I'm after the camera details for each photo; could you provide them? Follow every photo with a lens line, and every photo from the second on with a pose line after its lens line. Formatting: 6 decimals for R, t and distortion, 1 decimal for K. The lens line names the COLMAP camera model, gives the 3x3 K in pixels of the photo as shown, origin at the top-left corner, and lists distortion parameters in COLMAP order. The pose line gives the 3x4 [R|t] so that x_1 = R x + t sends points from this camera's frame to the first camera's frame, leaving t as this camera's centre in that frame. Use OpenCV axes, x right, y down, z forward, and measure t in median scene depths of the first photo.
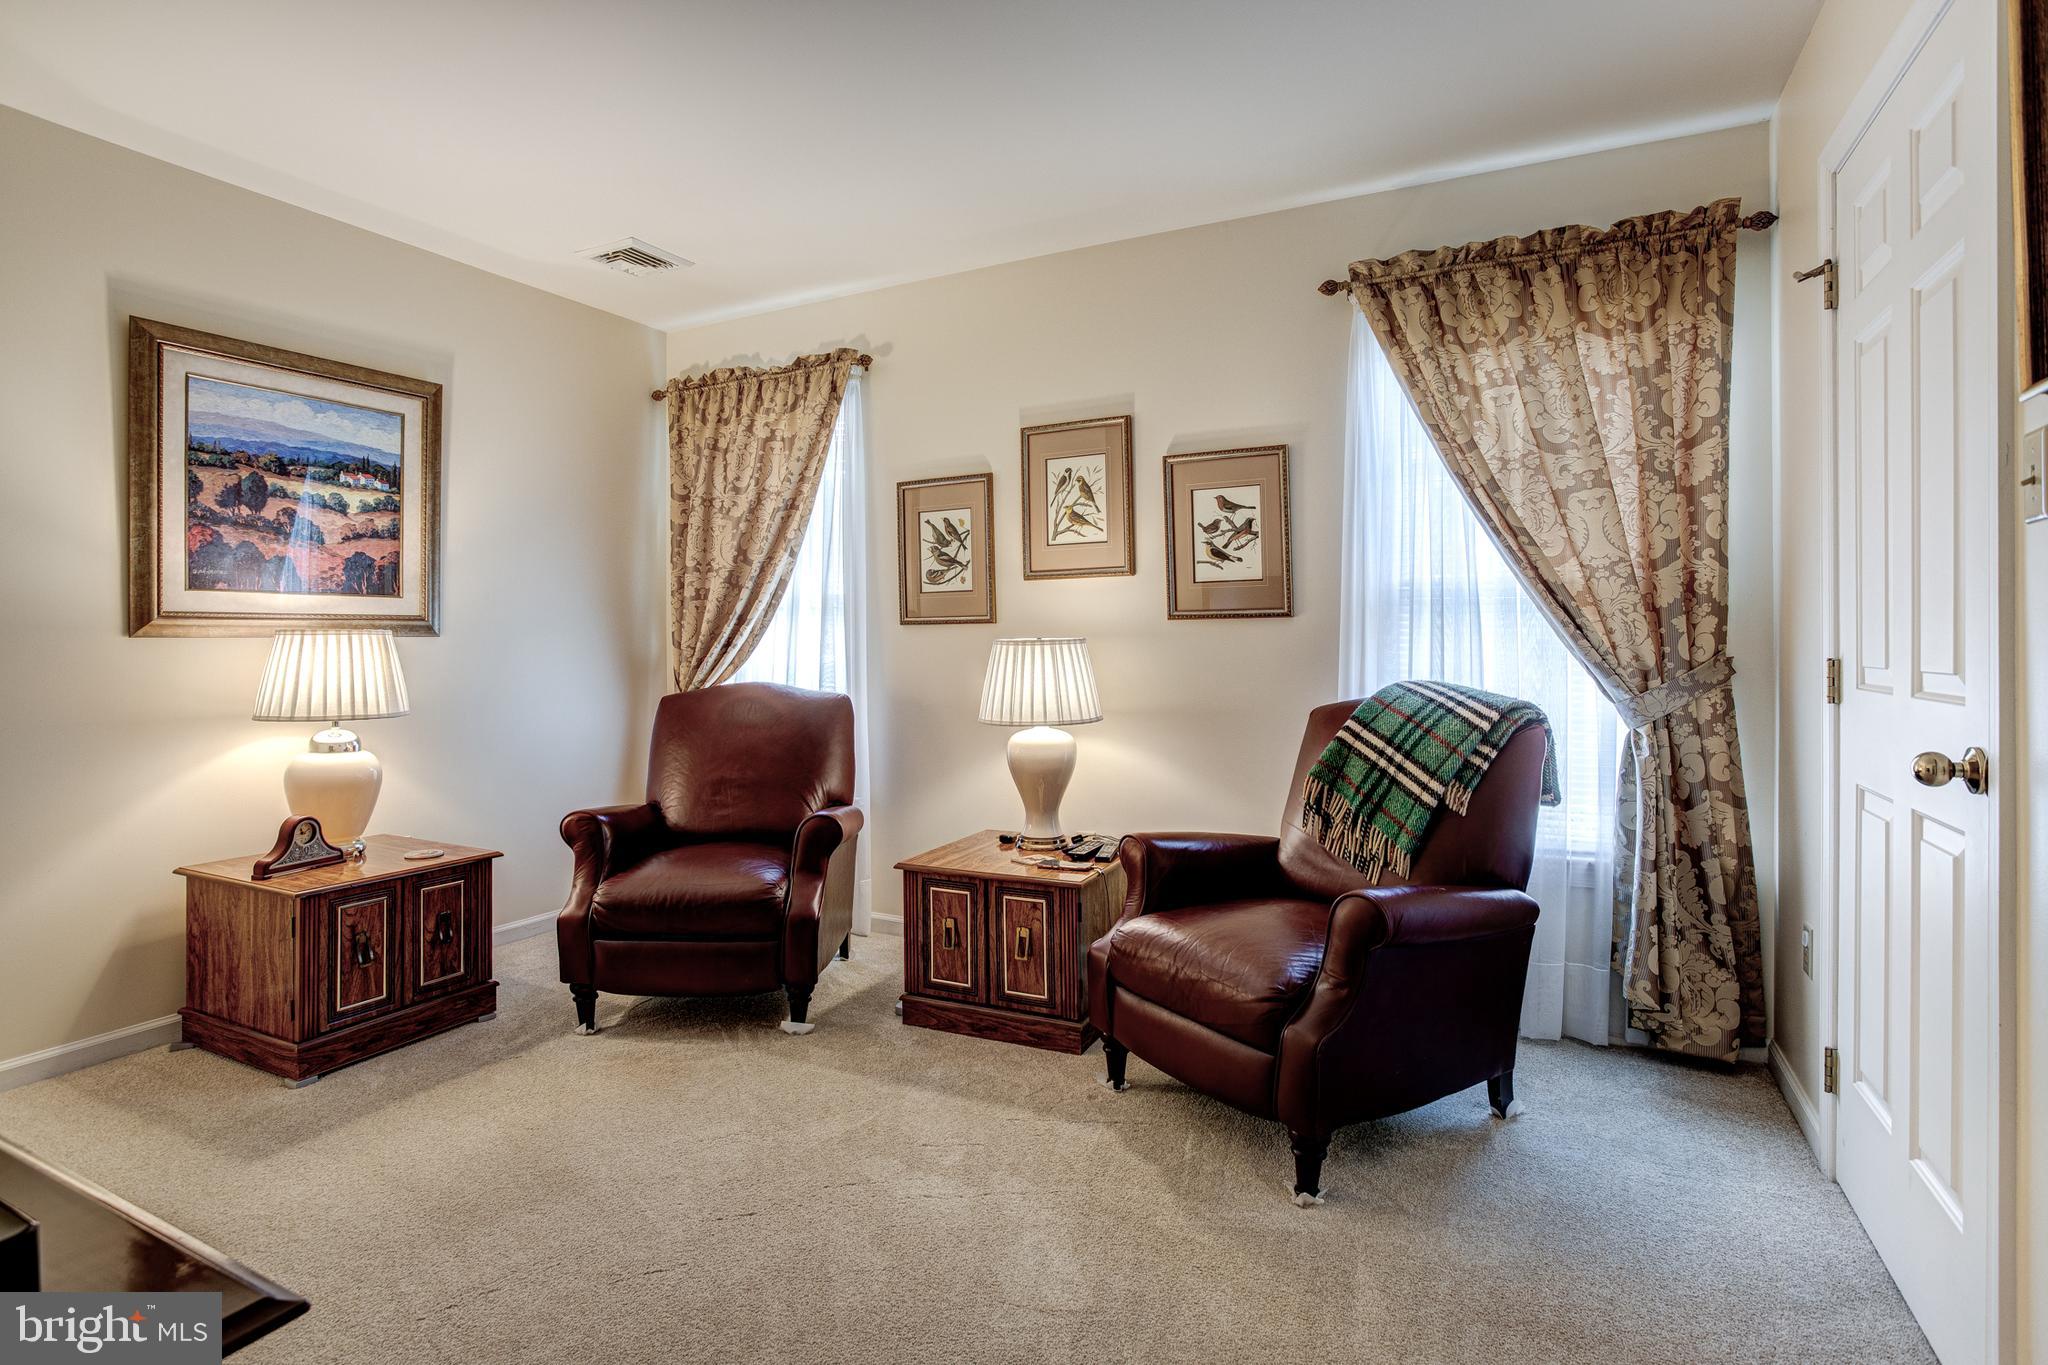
lens RADIAL K [[1025.1, 0, 1020.1], [0, 1025.1, 638.5], [0, 0, 1]] dist [-0.056097, 0.032901]
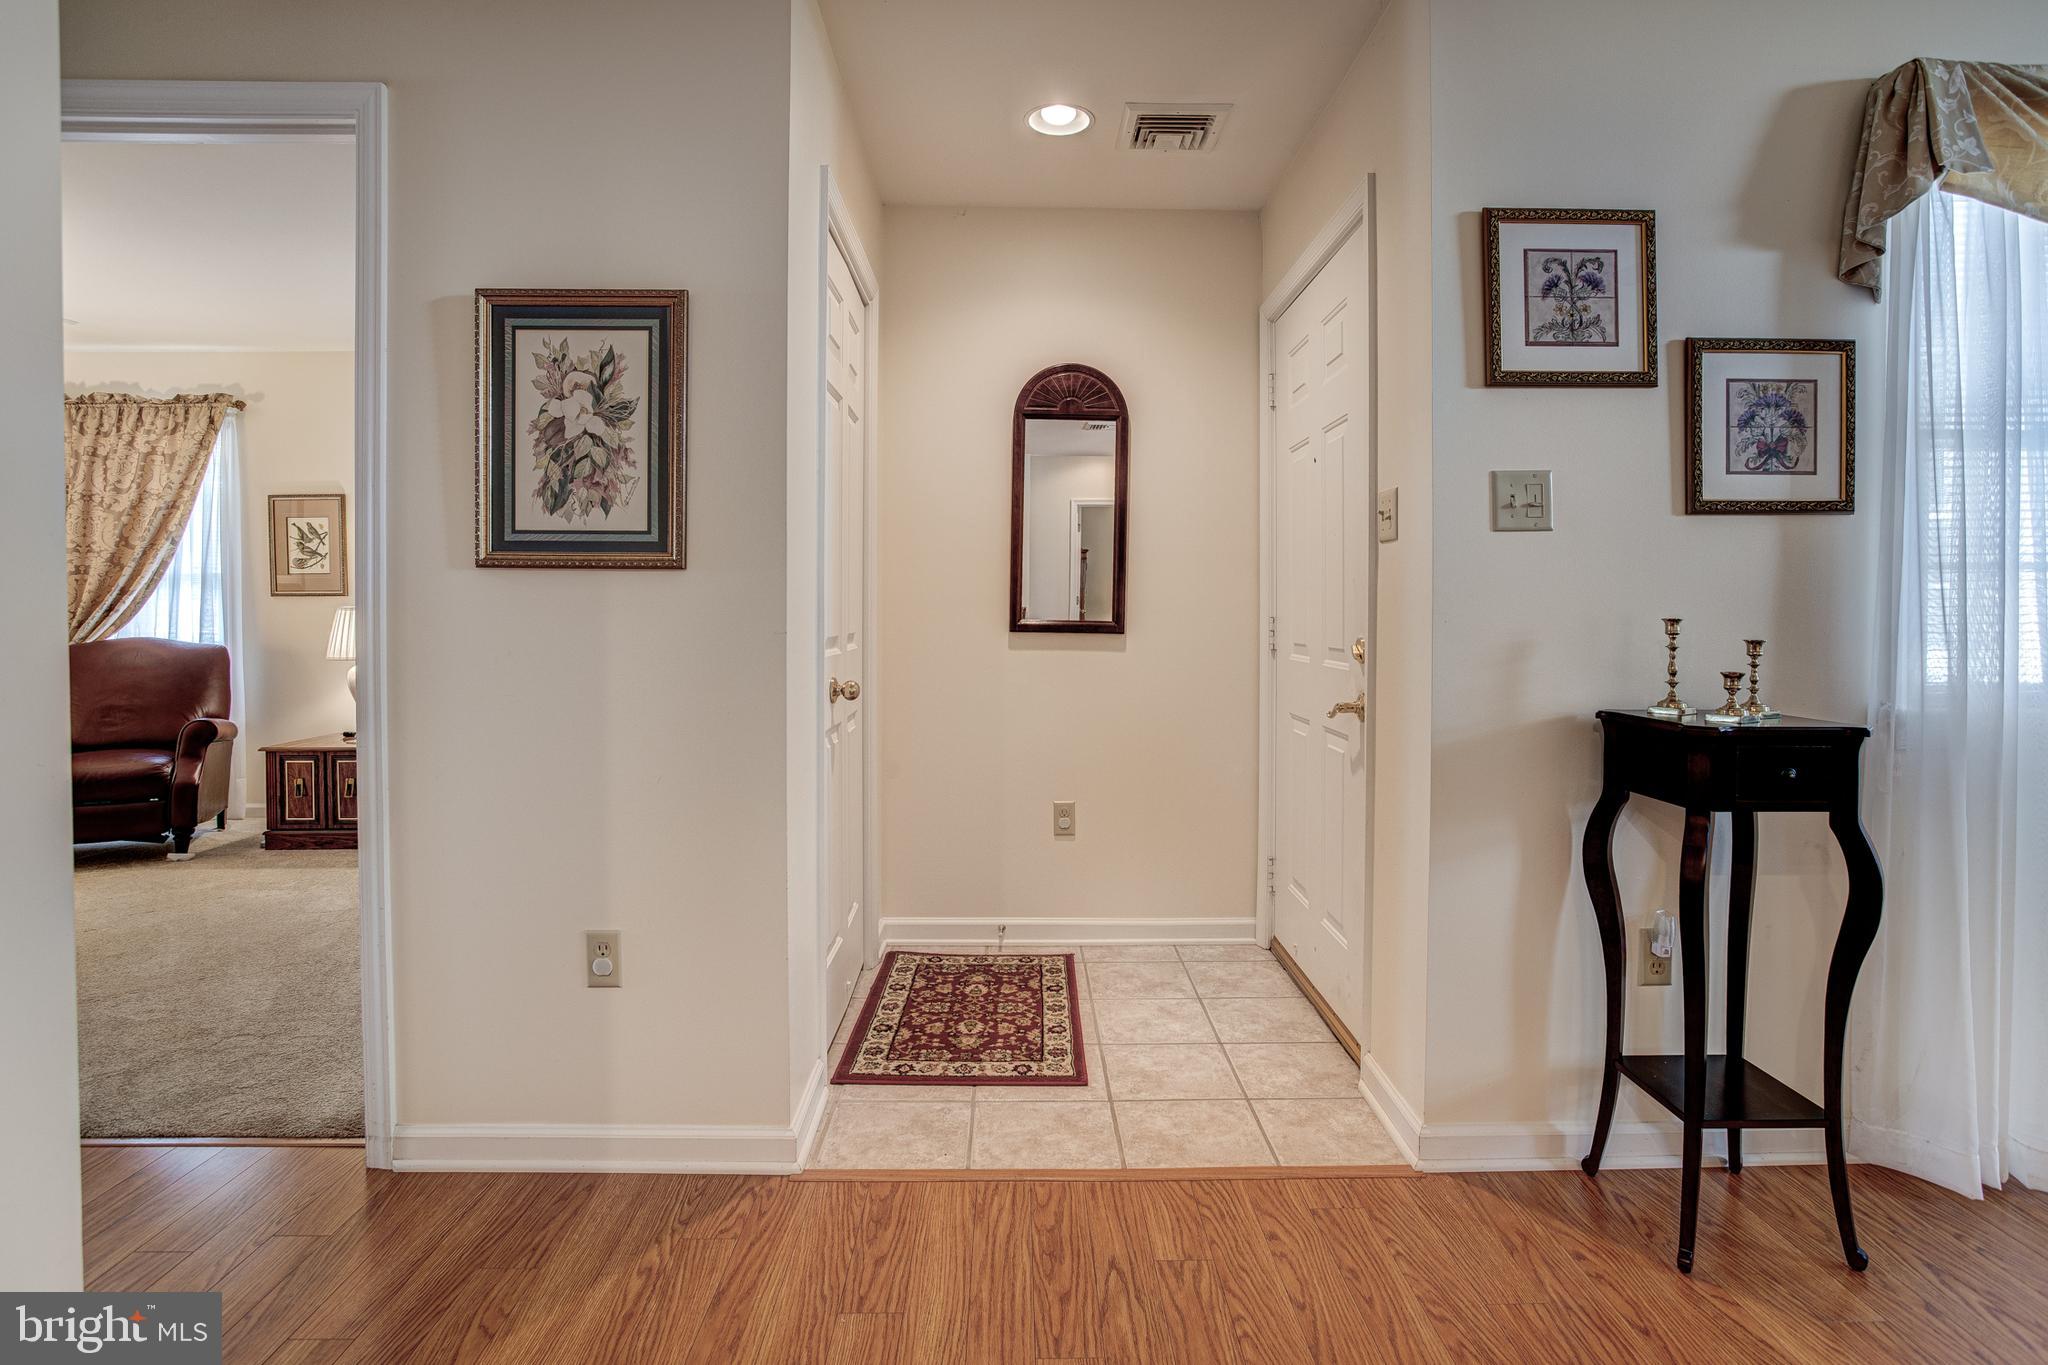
lens RADIAL K [[1058.5, 0, 1030.5], [0, 1058.5, 621.5], [0, 0, 1]] dist [-0.026611, 0.020842]
pose [[0.888491, 0.000483, 0.458895, 0.144444], [-0.005454, 0.999940, 0.009507, 0.001902], [-0.458862, -0.010949, 0.888440, -0.741788]]
